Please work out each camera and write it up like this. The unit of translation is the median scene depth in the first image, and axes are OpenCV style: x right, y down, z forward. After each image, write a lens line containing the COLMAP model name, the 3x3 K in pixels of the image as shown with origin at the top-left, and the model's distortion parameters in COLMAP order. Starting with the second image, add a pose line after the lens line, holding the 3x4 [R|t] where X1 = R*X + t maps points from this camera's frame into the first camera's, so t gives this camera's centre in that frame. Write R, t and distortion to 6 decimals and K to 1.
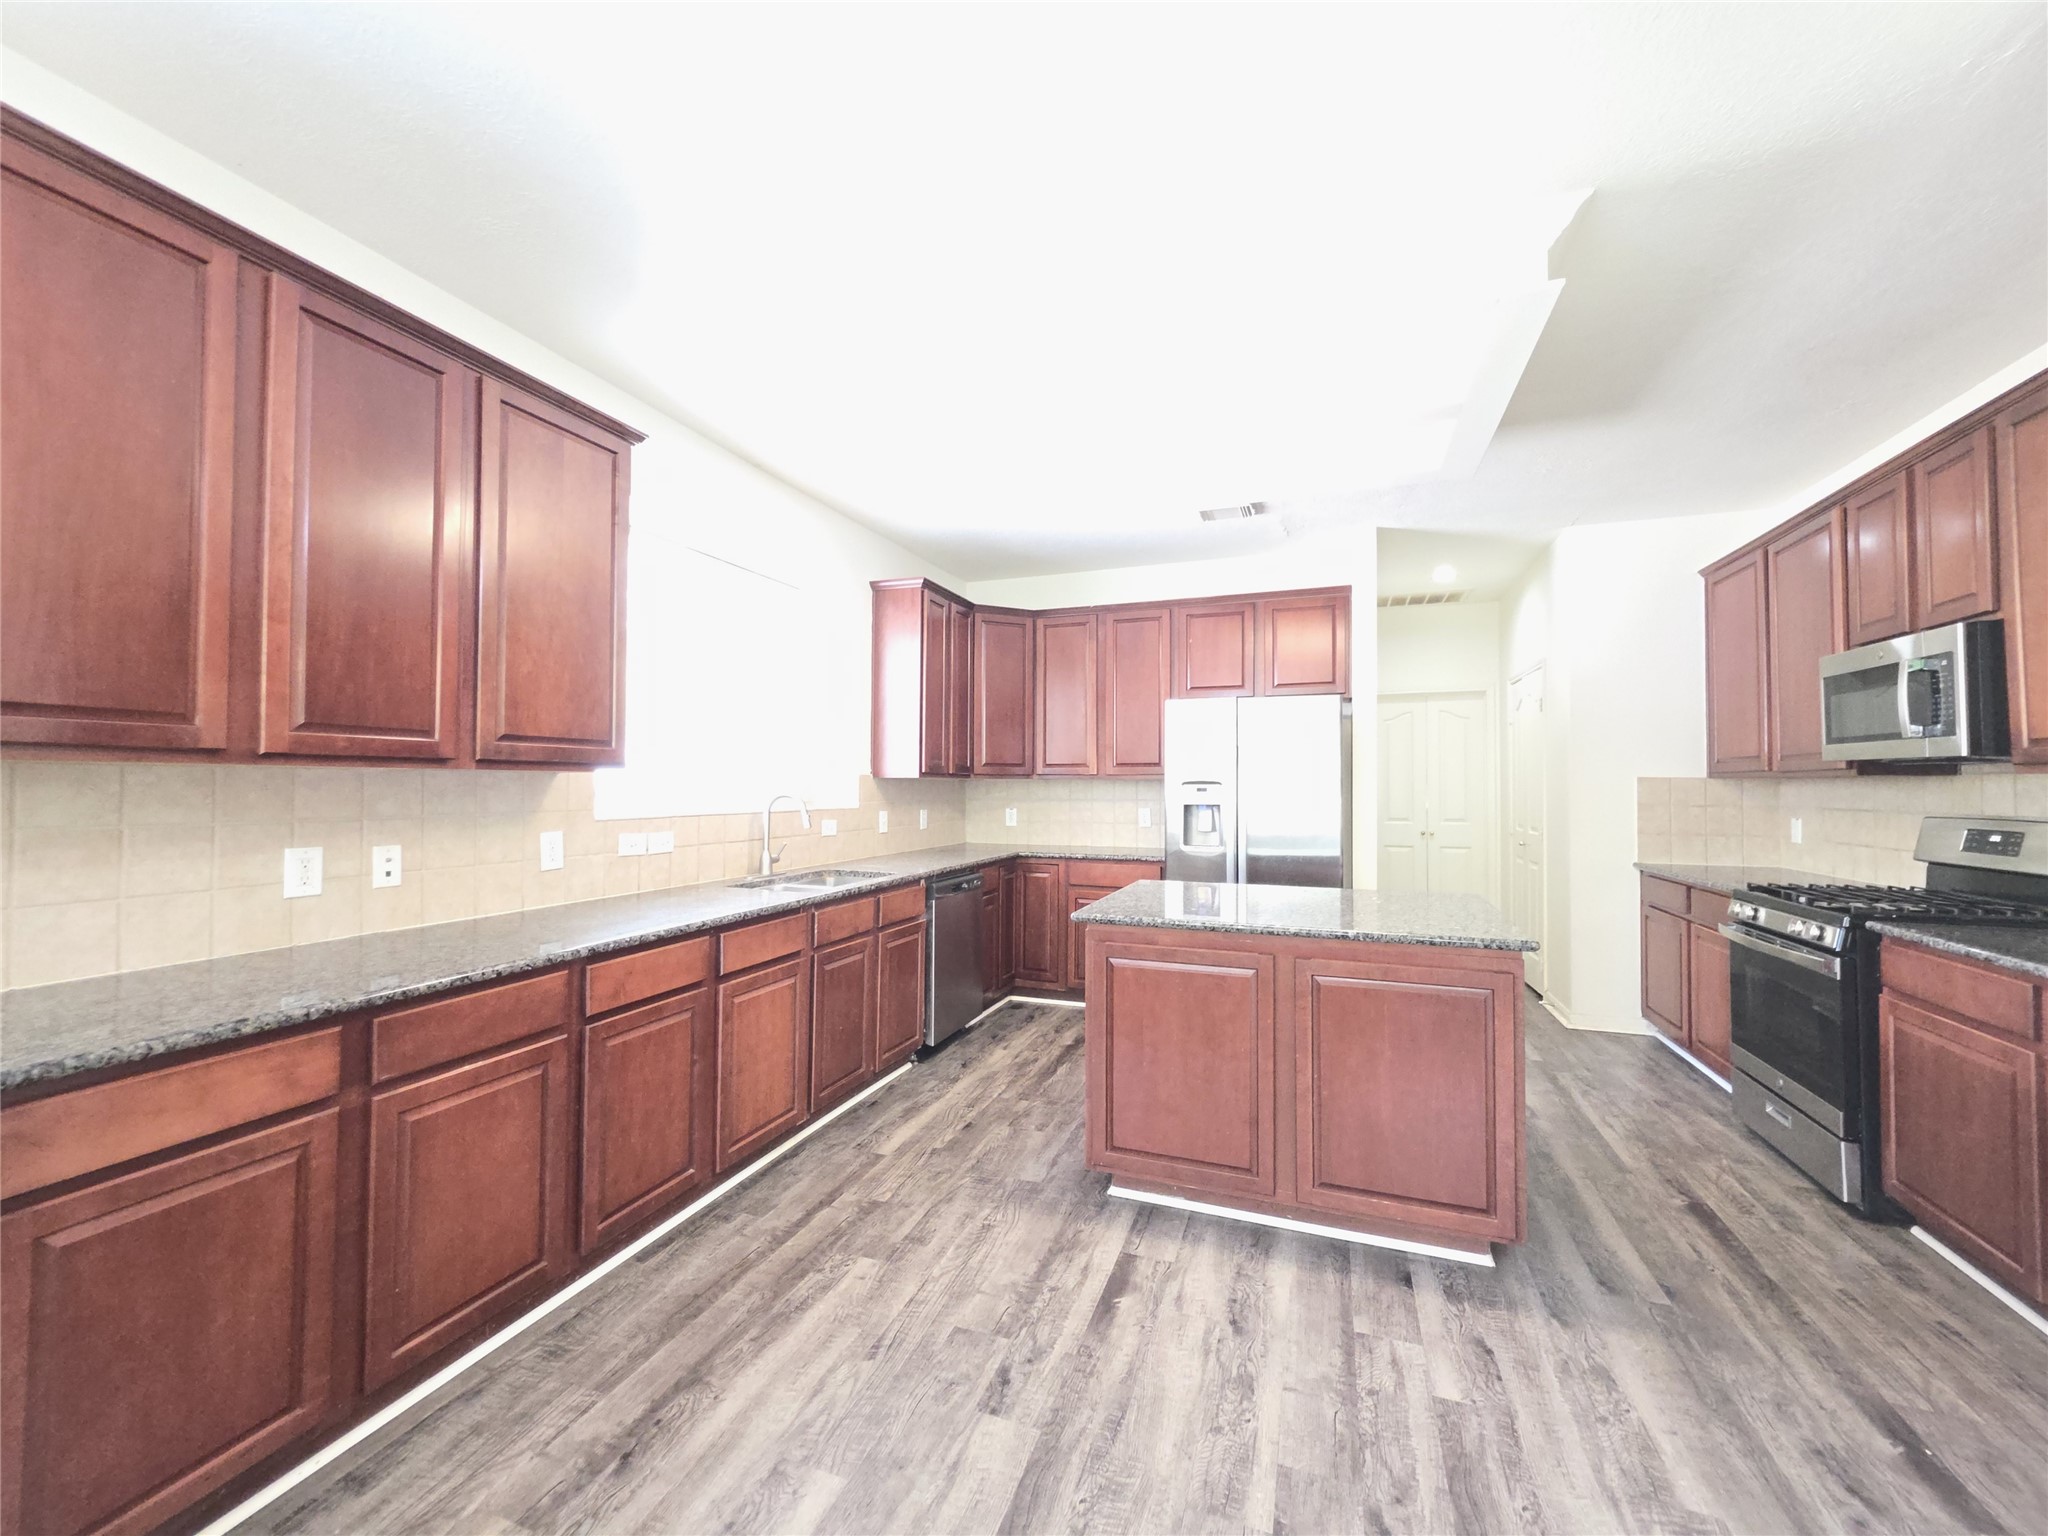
lens RADIAL K [[820.6, 0, 1017.0], [0, 820.6, 768.6], [0, 0, 1]] dist [0.001131, 0.000356]
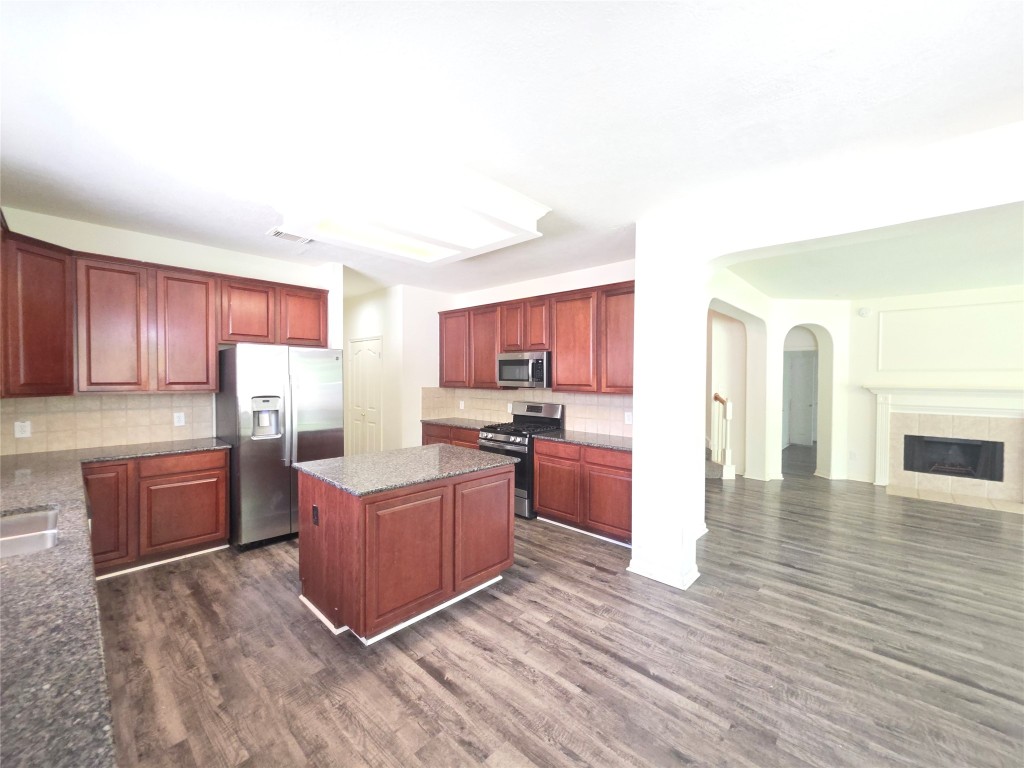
lens RADIAL K [[410.3, 0, 513.2], [0, 410.3, 382.9], [0, 0, 1]] dist [0.001131, 0.000356]
pose [[0.379092, -0.011701, 0.925285, -0.651600], [-0.024723, 0.999435, 0.022768, -0.078055], [-0.925029, -0.031507, 0.378588, 0.453196]]
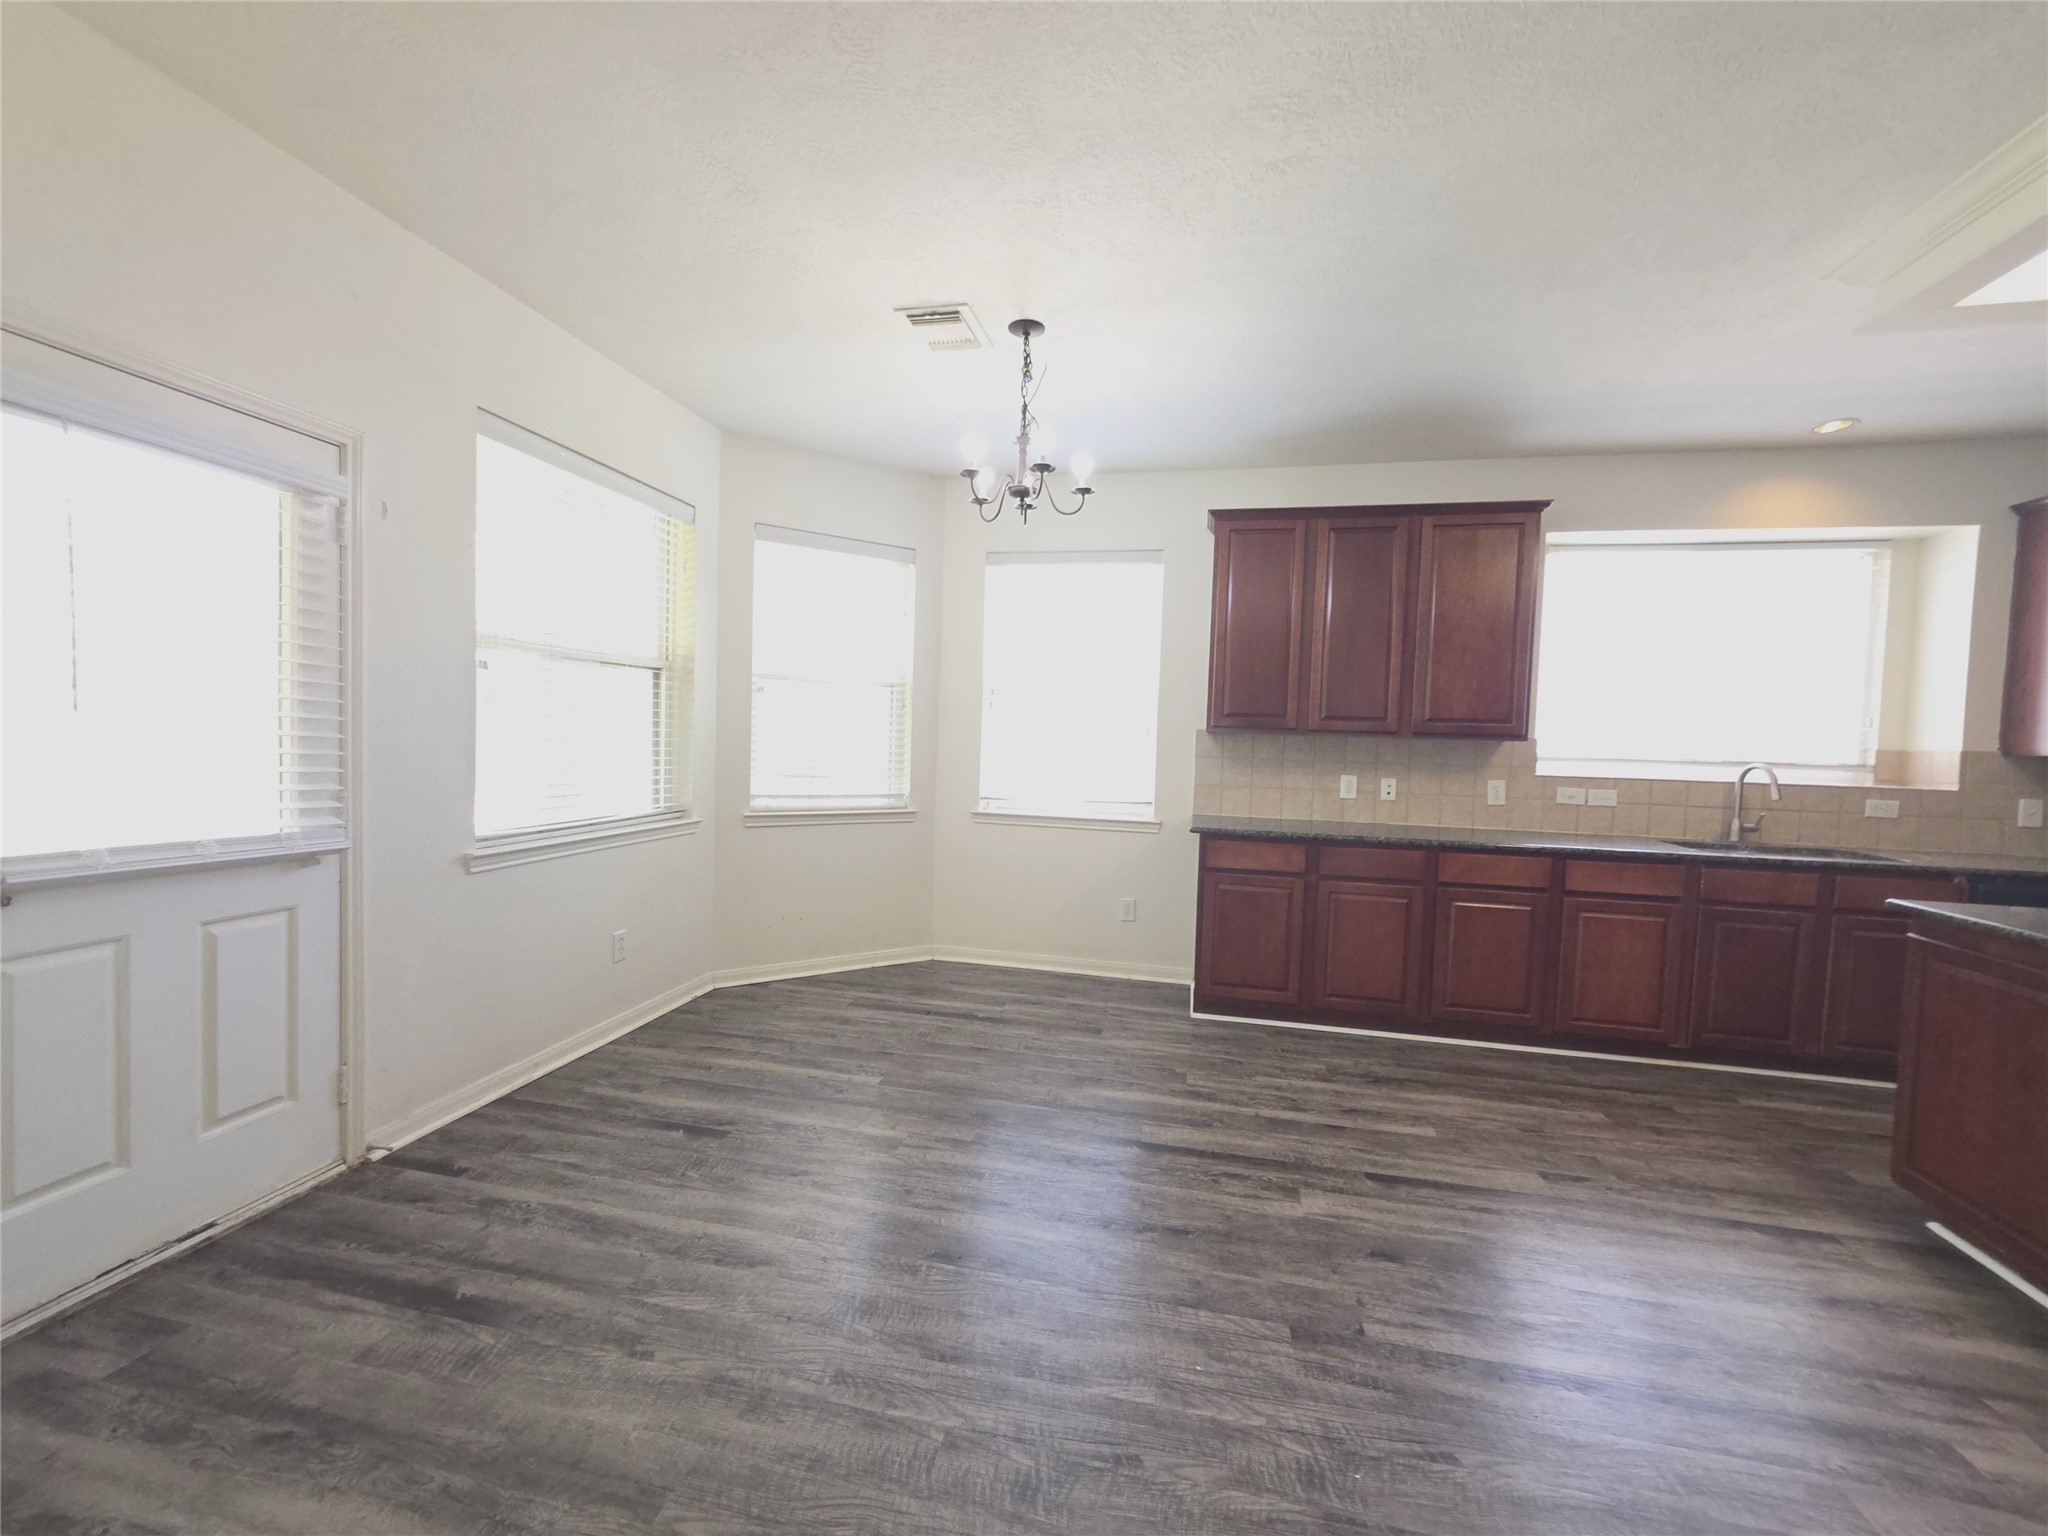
lens RADIAL K [[820.6, 0, 1020.4], [0, 820.6, 762.7], [0, 0, 1]] dist [0.001131, 0.000356]
pose [[0.138533, 0.034446, -0.989759, 0.943935], [-0.011250, 0.999385, 0.033206, 0.004497], [0.990294, 0.006534, 0.138835, -0.099115]]
